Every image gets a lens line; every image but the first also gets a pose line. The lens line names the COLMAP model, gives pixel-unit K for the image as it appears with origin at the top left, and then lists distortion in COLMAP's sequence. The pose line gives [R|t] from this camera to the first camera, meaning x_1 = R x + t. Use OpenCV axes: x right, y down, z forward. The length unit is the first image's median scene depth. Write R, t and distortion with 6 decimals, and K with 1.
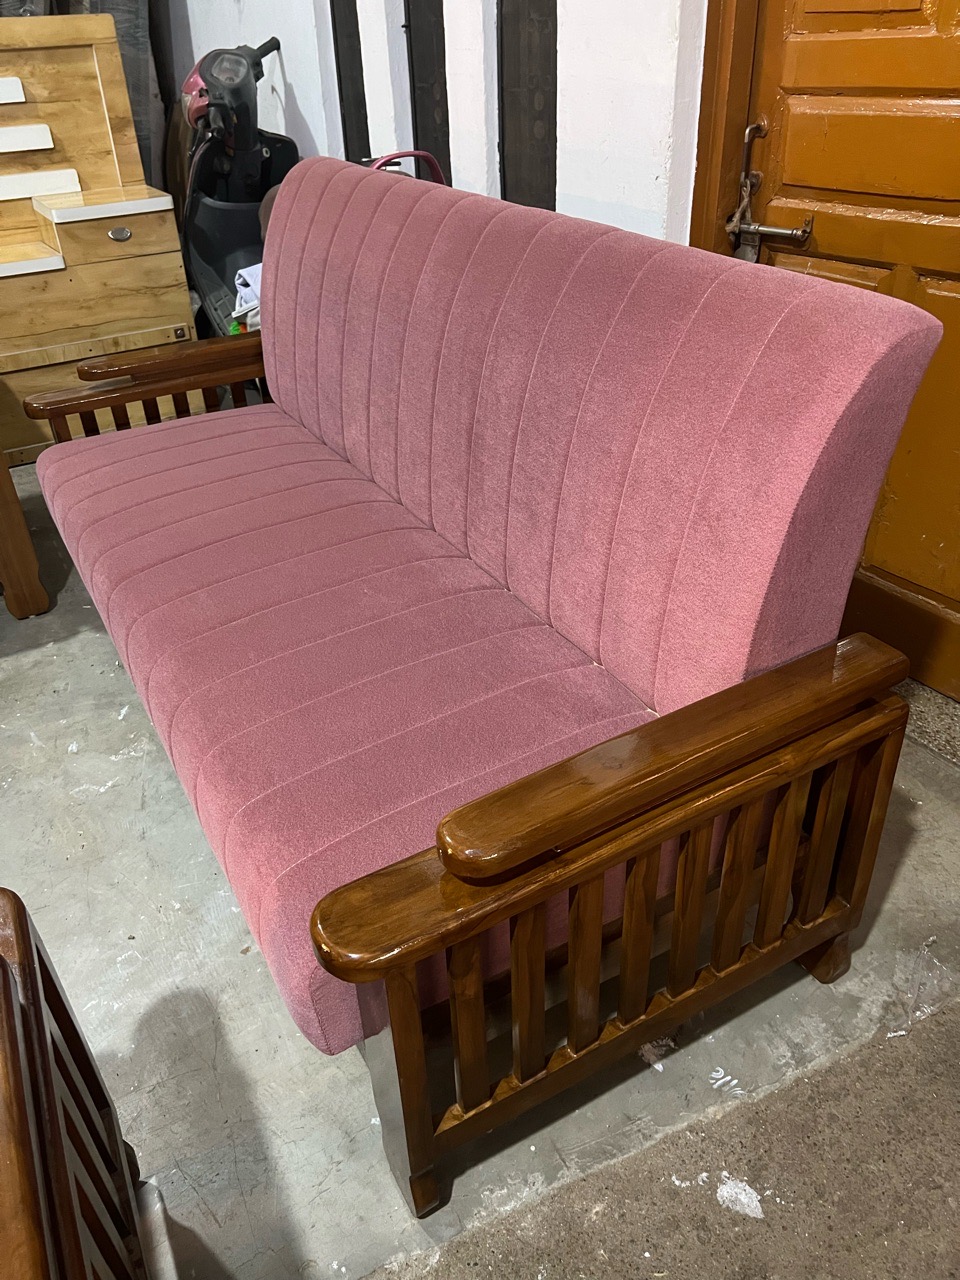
lens RADIAL K [[979.4, 0, 475.9], [0, 979.4, 637.7], [0, 0, 1]] dist [0.036756, -0.044383]
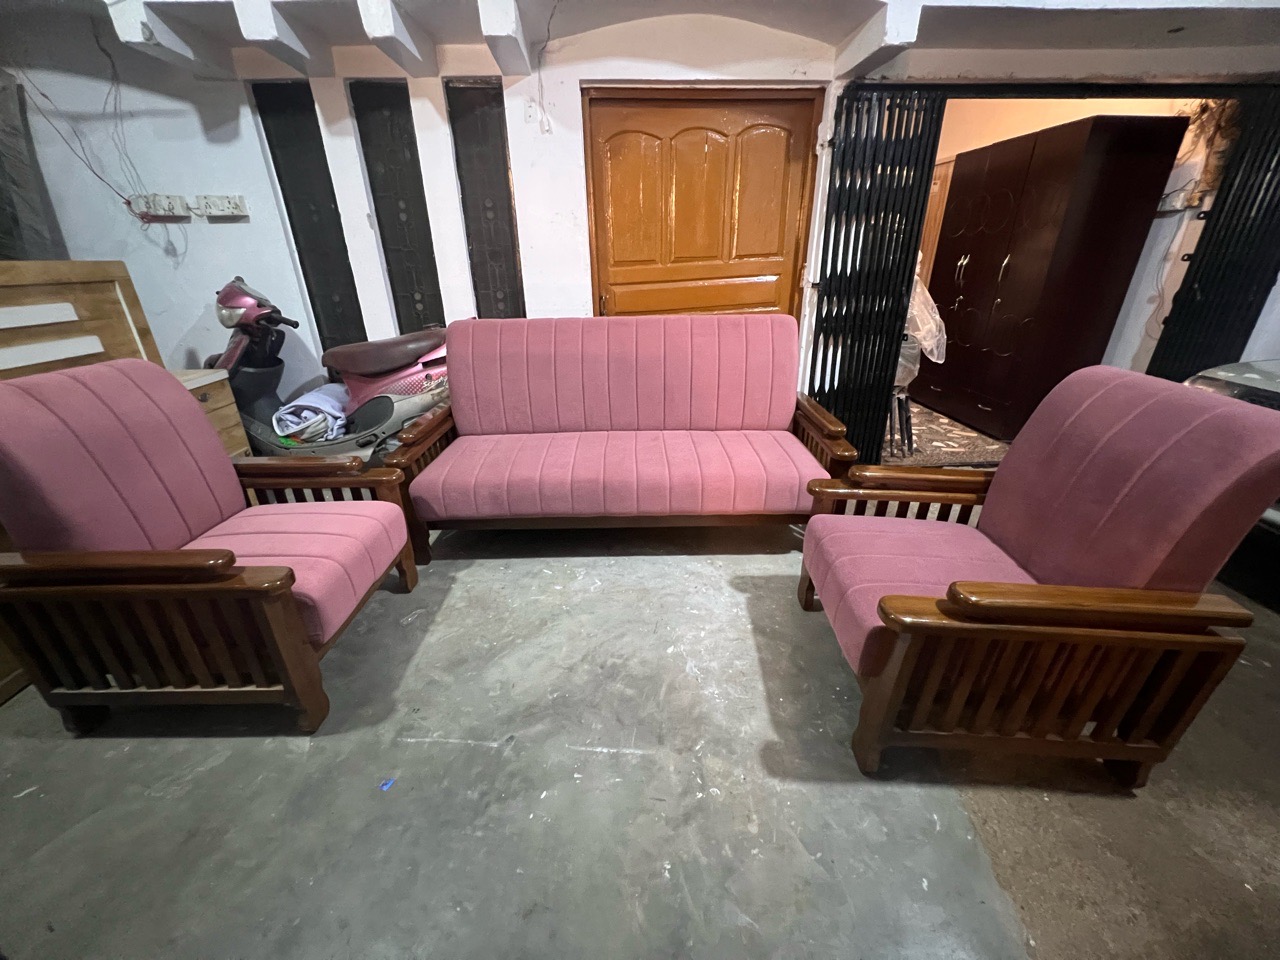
lens RADIAL K [[515.1, 0, 637.3], [0, 515.1, 482.2], [0, 0, 1]] dist [0.001254, -0.000406]
pose [[0.491891, -0.327184, 0.806842, -1.102831], [0.471530, 0.879144, 0.069036, -0.073980], [-0.731918, 0.346492, 0.586720, 0.189547]]
